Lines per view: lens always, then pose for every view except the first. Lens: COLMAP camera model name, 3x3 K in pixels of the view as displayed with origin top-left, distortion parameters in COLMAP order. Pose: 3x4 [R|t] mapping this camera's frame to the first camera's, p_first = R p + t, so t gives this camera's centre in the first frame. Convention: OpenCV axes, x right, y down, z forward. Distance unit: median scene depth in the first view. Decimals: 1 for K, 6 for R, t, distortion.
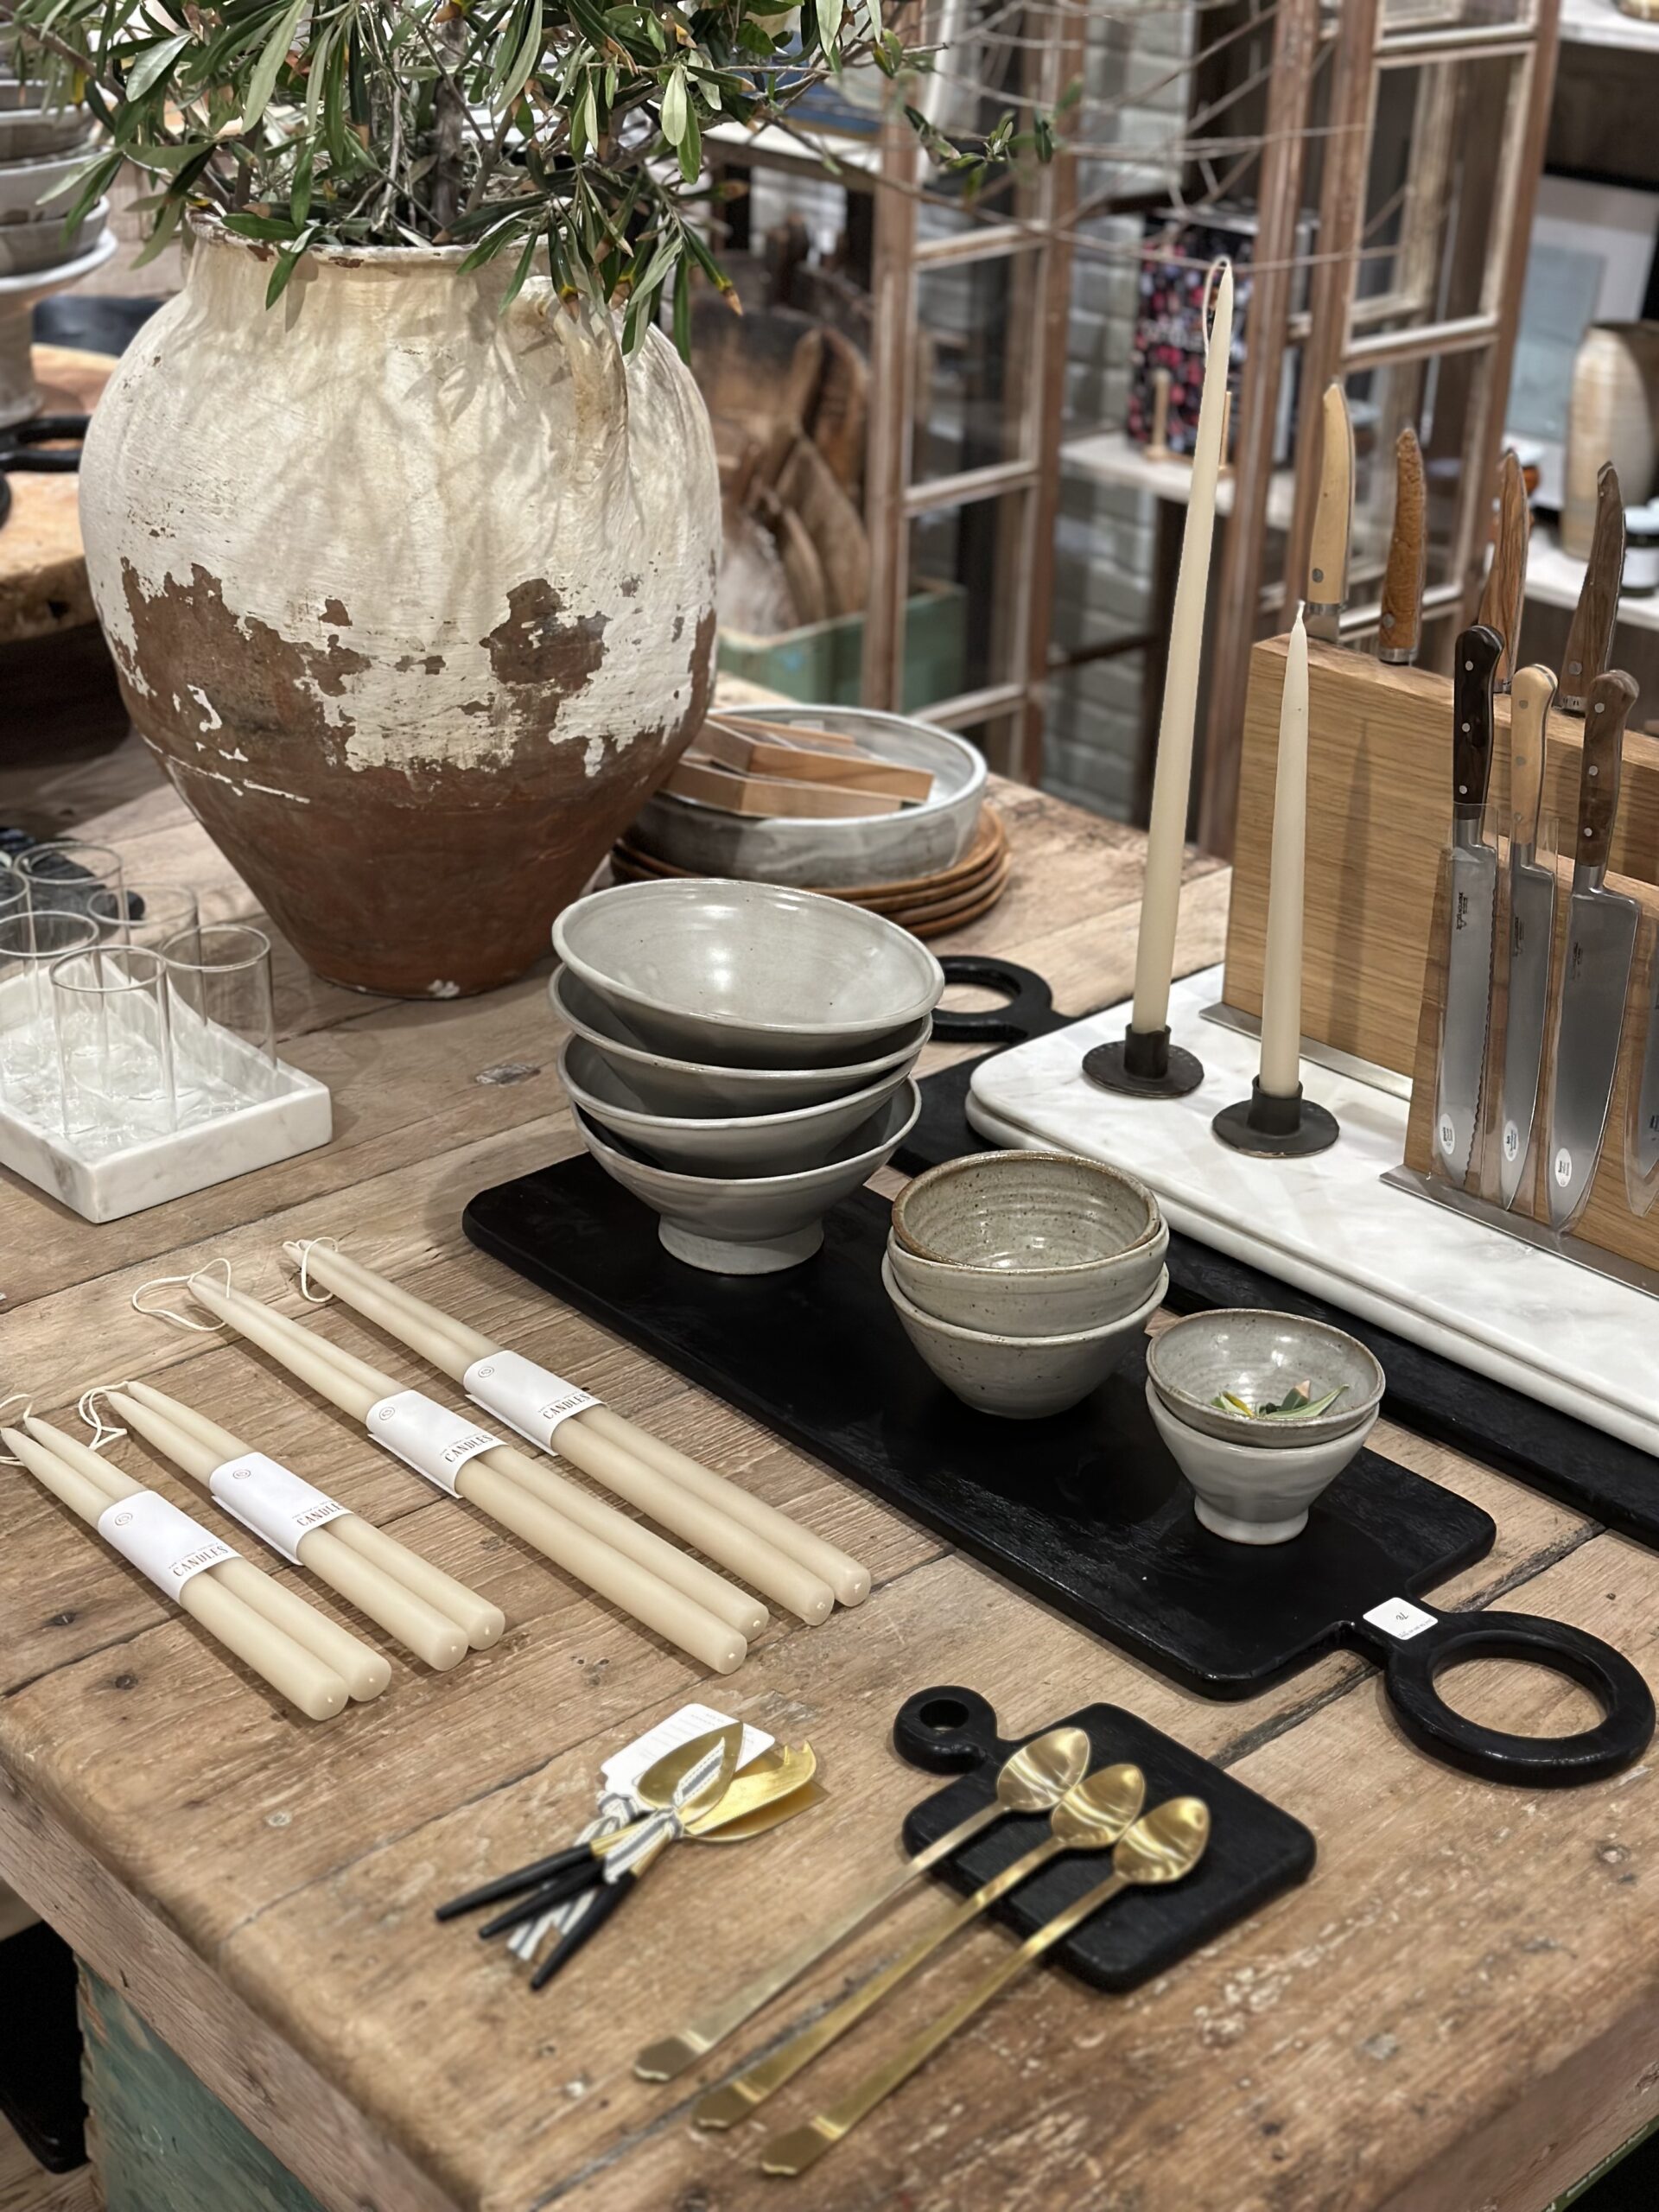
lens RADIAL K [[3099.5, 0, 829.5], [0, 3099.5, 1106.0], [0, 0, 1]] dist [0.134178, -0.008719]
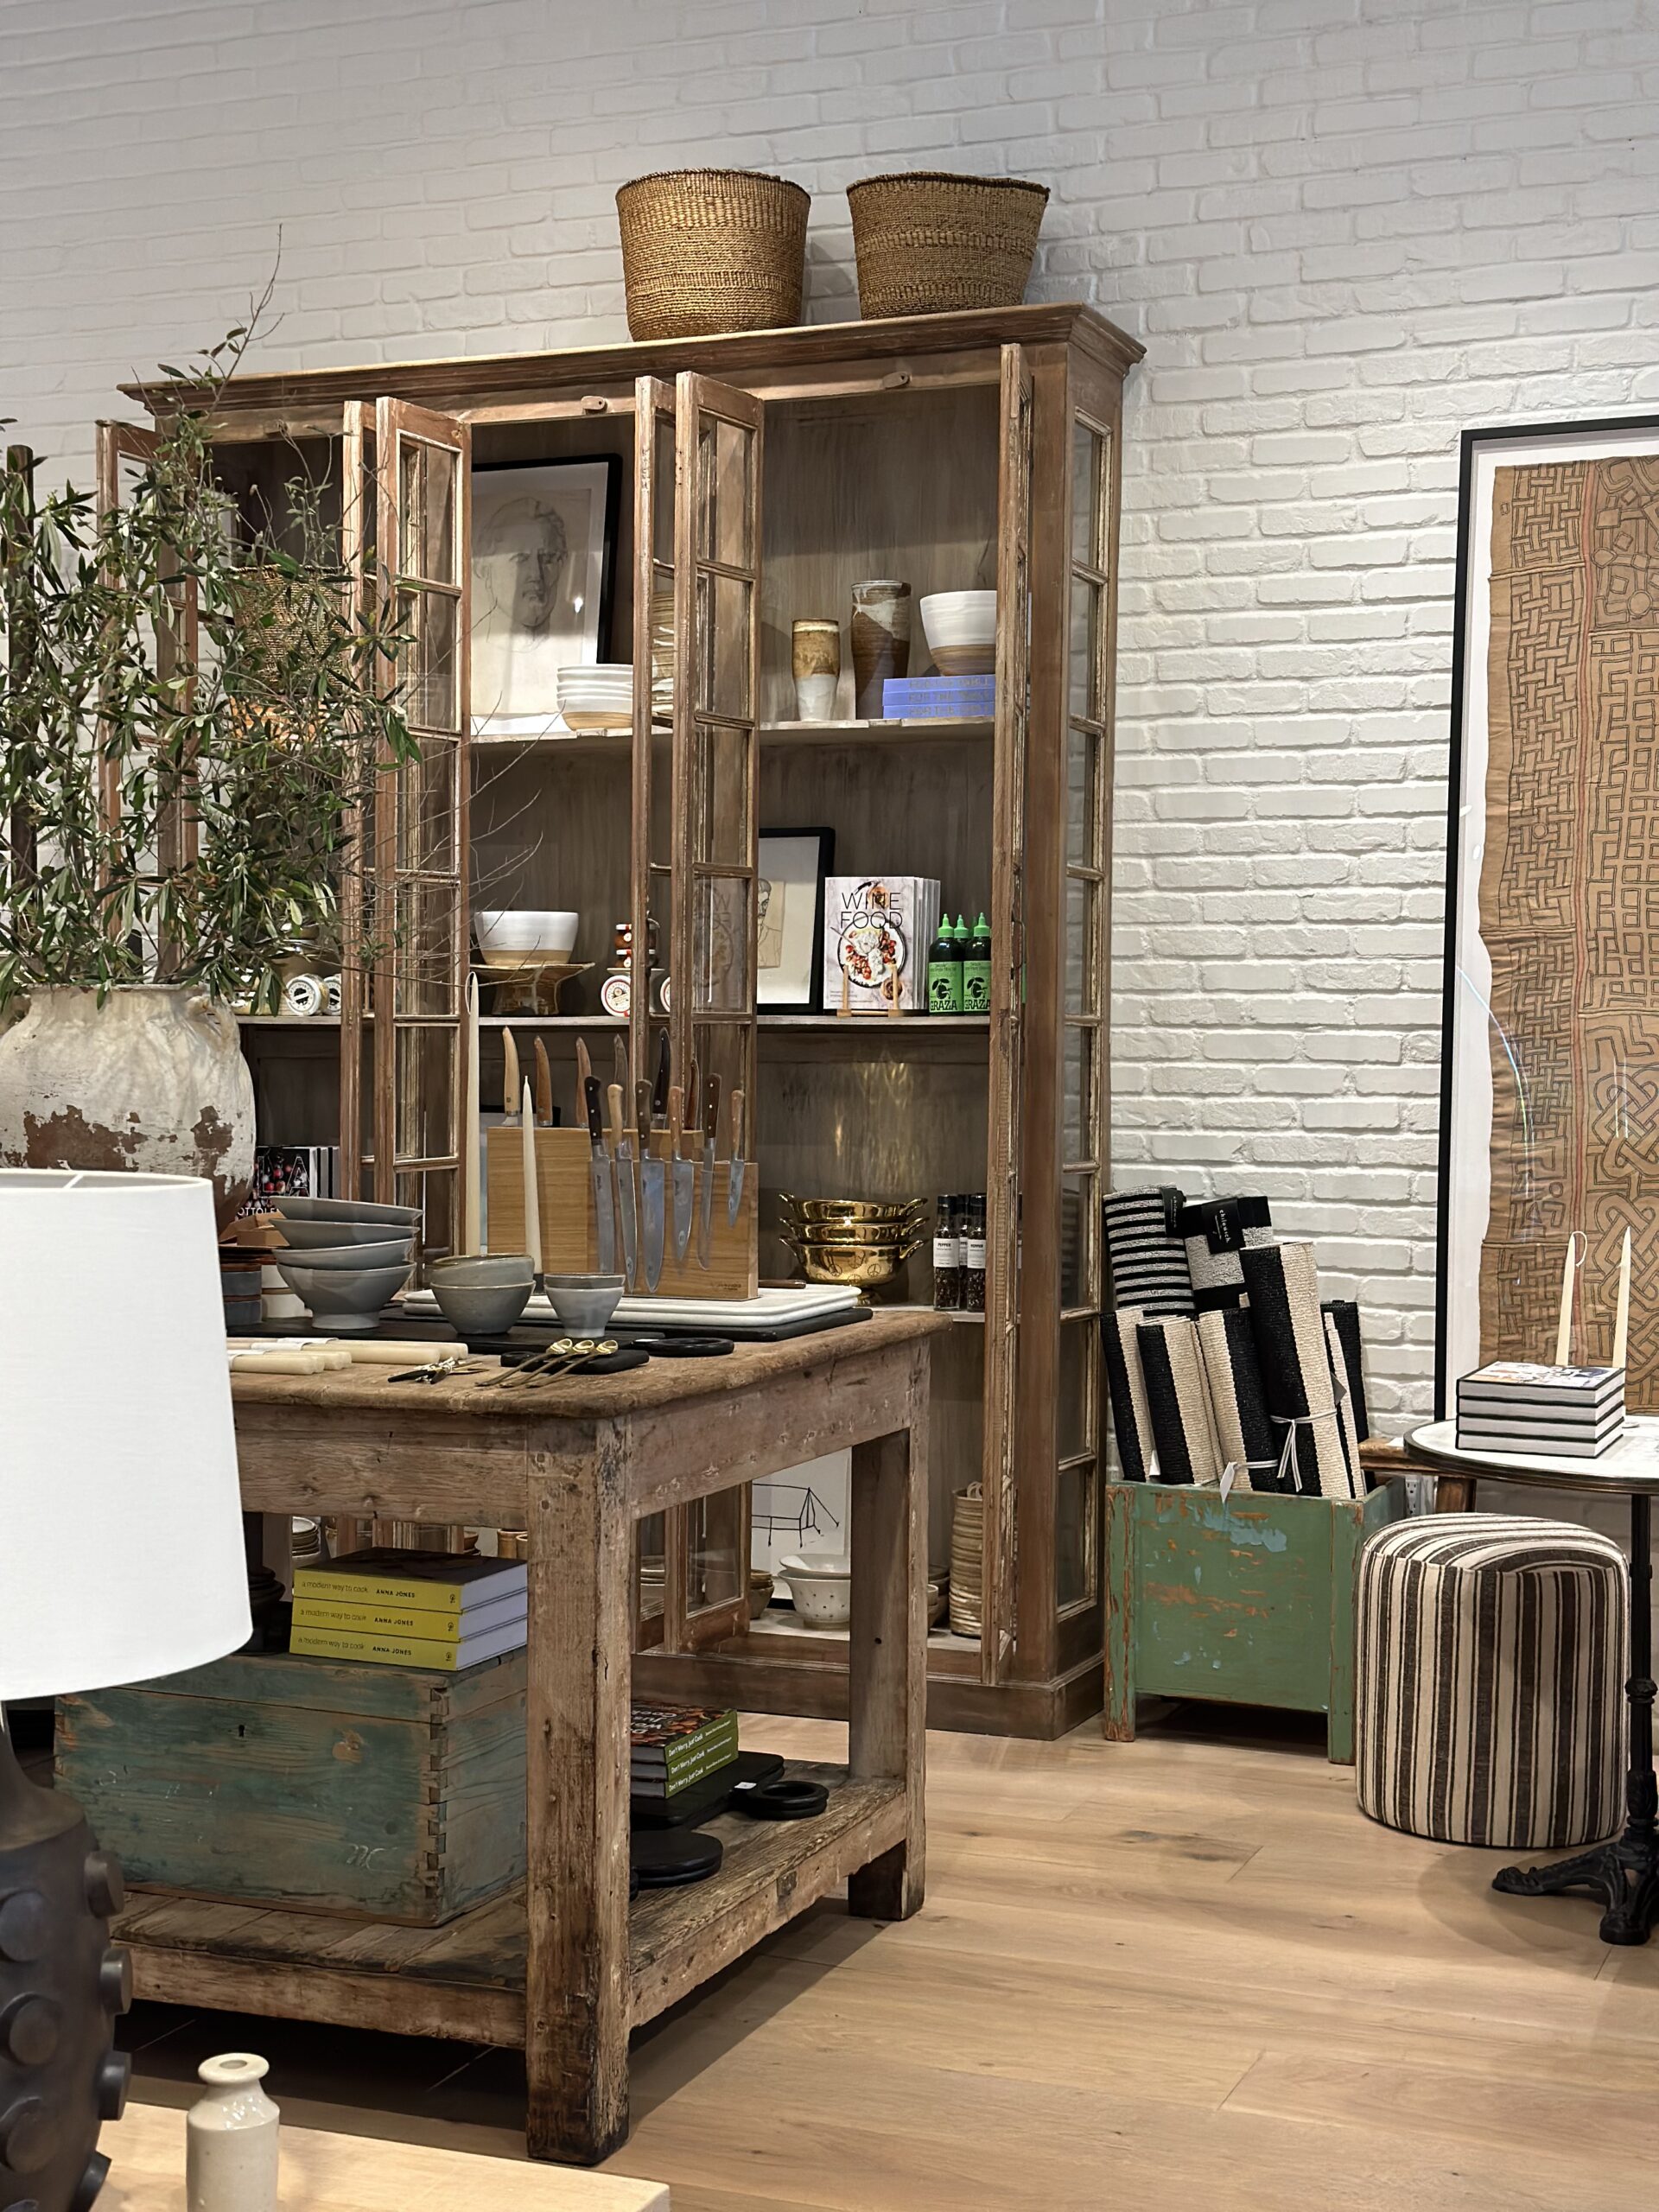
lens RADIAL K [[3099.5, 0, 829.5], [0, 3099.5, 1106.0], [0, 0, 1]] dist [0.134178, -0.008719]
pose [[0.903366, -0.027750, 0.427973, -0.703888], [0.202442, 0.907323, -0.368485, 0.834895], [-0.378084, 0.419517, 0.825262, -1.212991]]
